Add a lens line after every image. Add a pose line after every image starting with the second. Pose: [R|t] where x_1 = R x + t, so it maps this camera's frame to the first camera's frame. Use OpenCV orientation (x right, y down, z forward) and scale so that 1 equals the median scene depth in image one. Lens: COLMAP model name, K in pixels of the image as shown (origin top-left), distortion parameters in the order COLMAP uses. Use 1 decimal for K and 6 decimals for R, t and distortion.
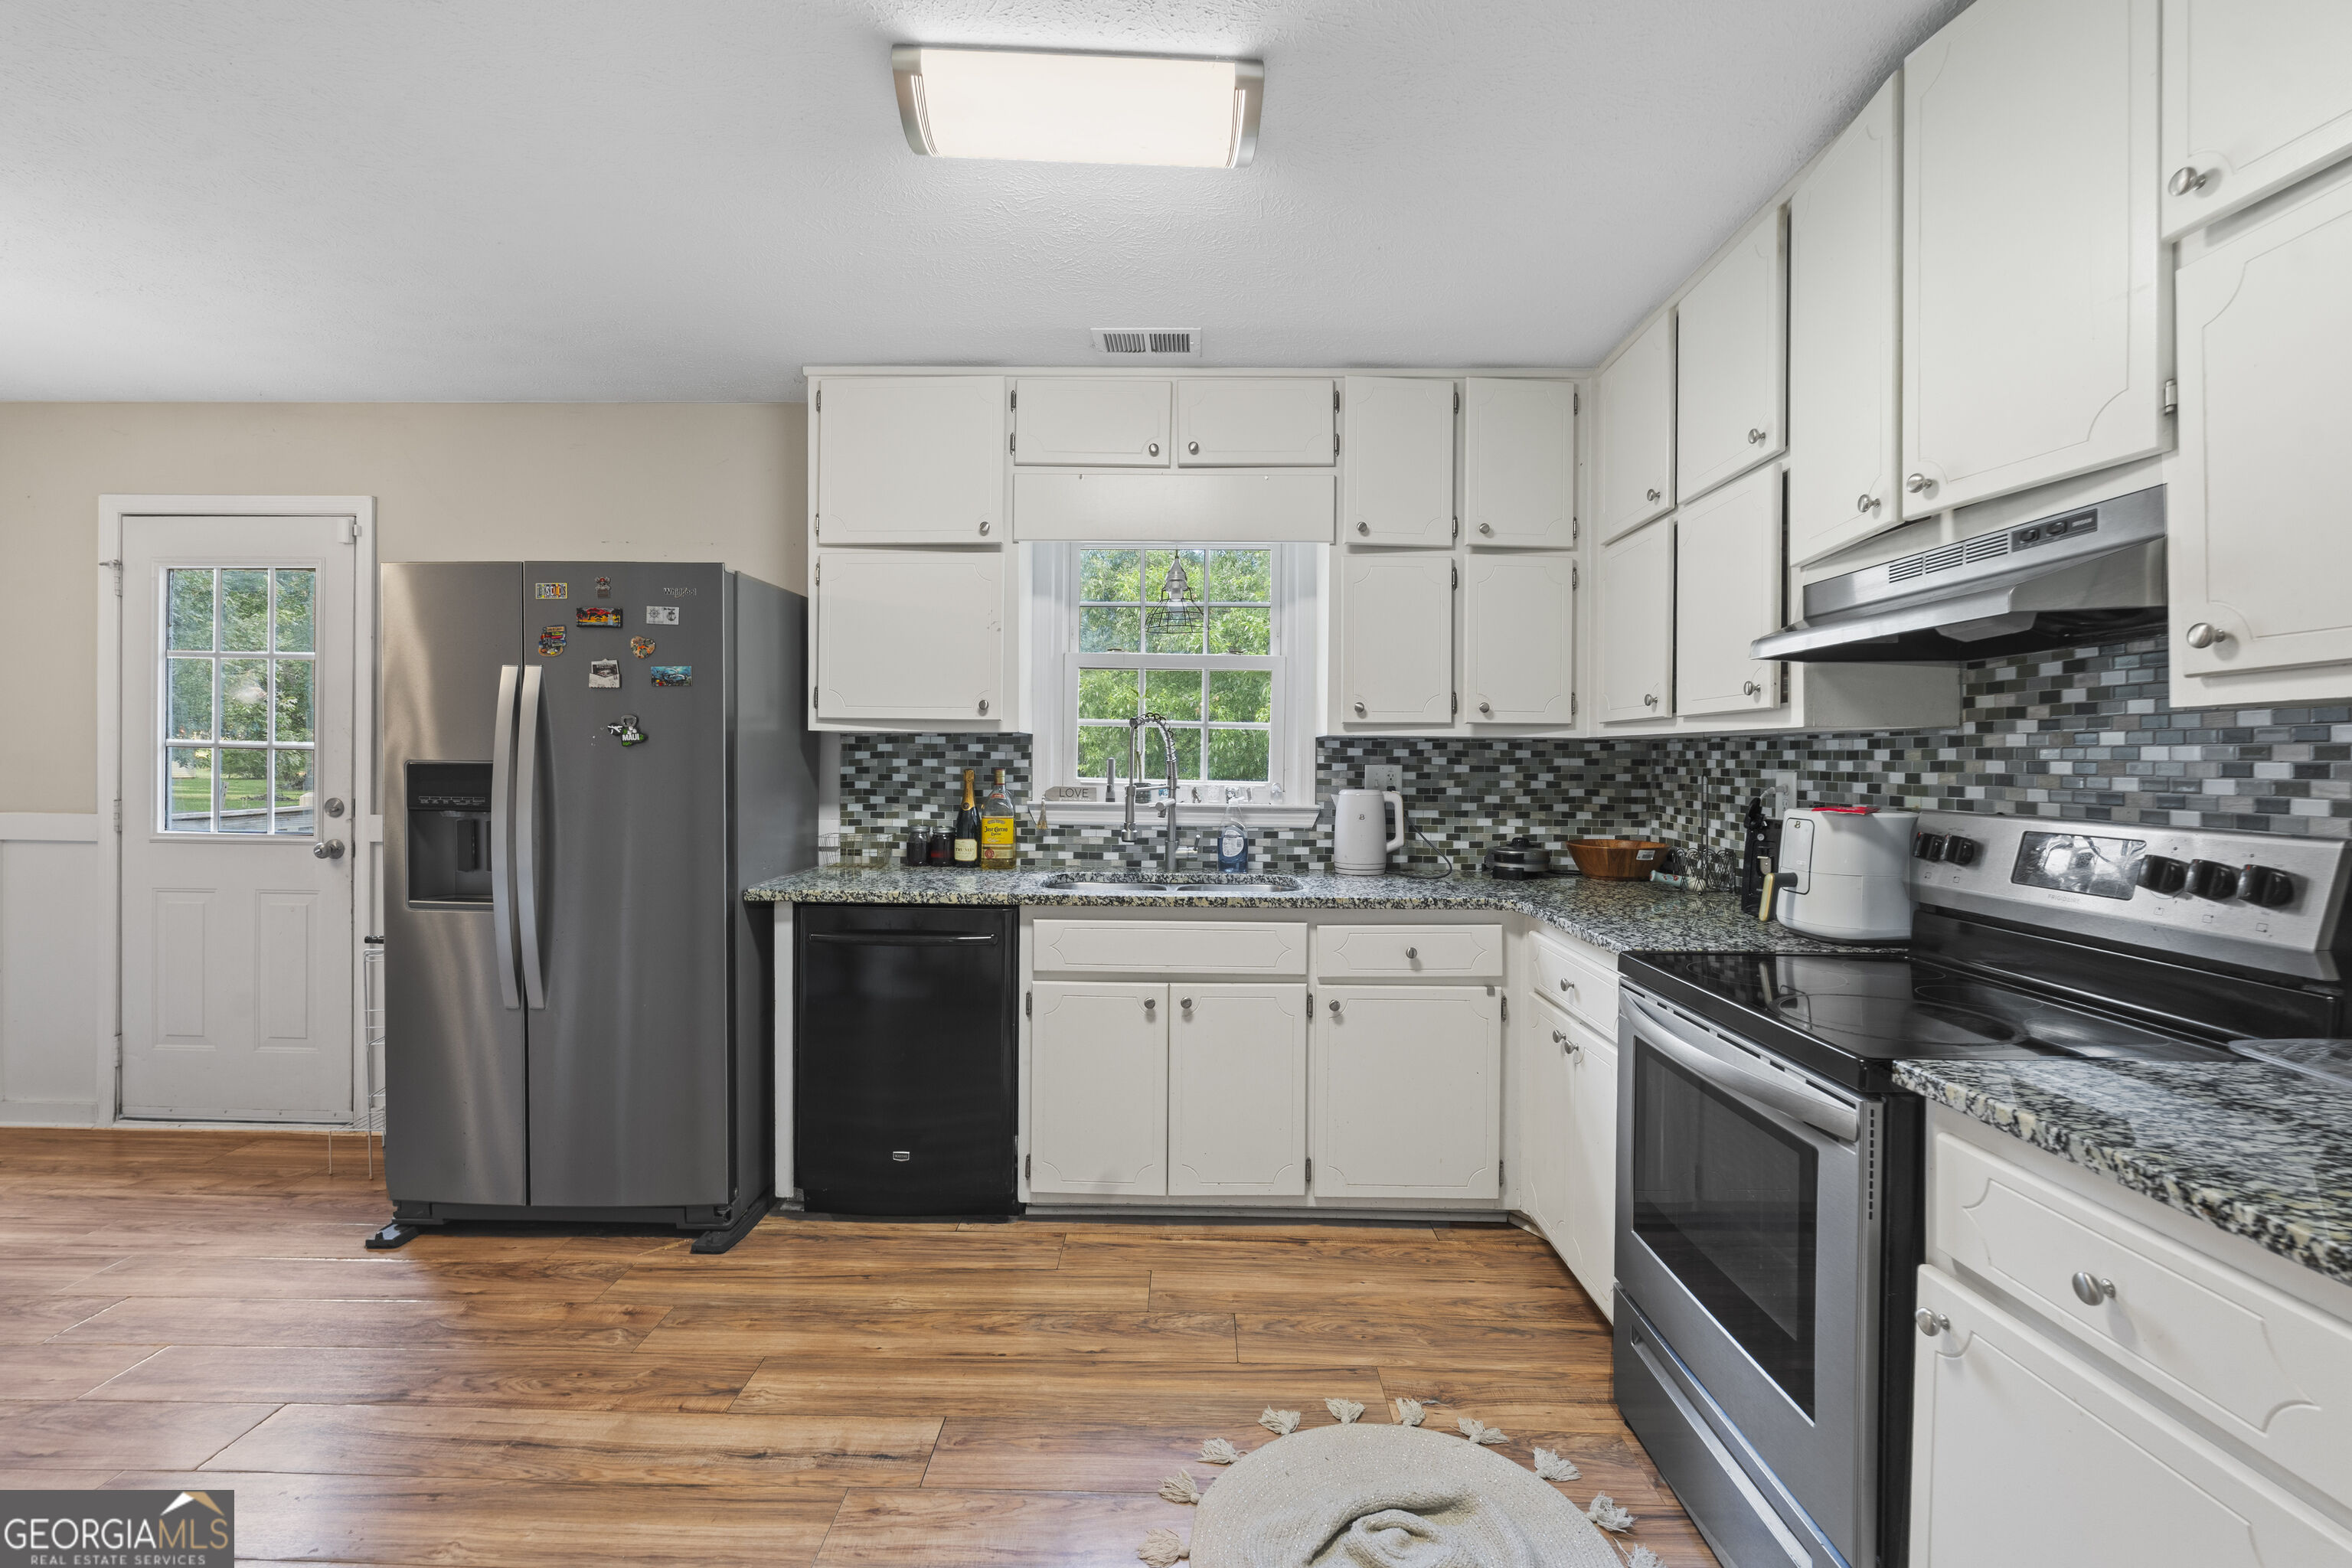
lens RADIAL K [[1035.6, 0, 1170.8], [0, 1035.6, 765.4], [0, 0, 1]] dist [0.002305, -0.000770]
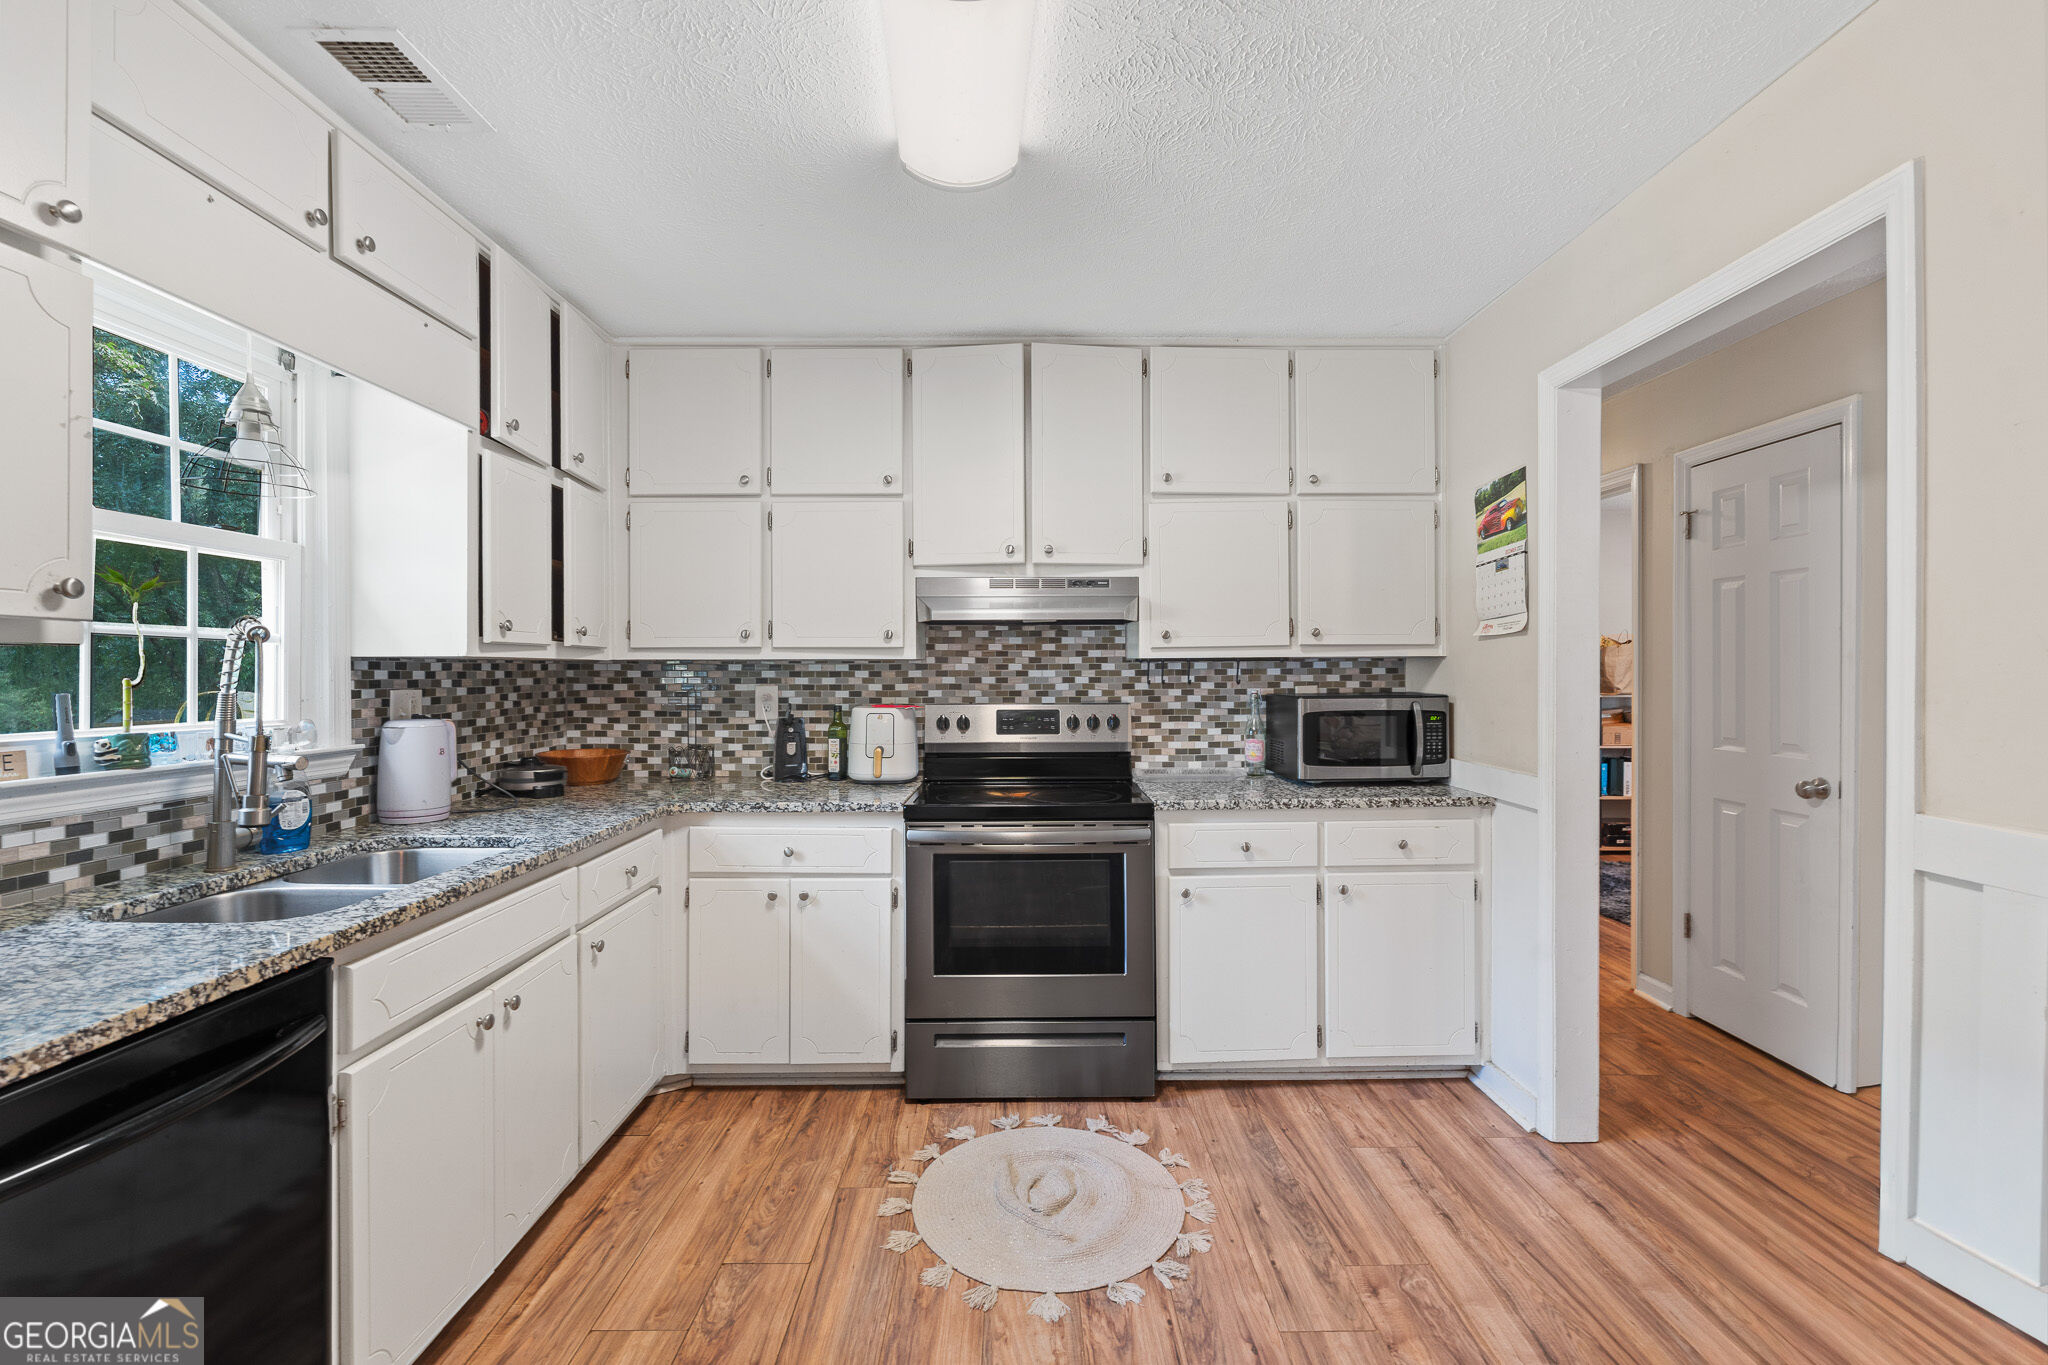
lens RADIAL K [[901.8, 0, 1019.4], [0, 901.8, 673.8], [0, 0, 1]] dist [0.002305, -0.000770]
pose [[-0.021304, -0.012064, 0.999700, -0.733435], [0.009738, 0.999877, 0.012274, -0.023875], [-0.999726, 0.009997, -0.021184, 0.698397]]
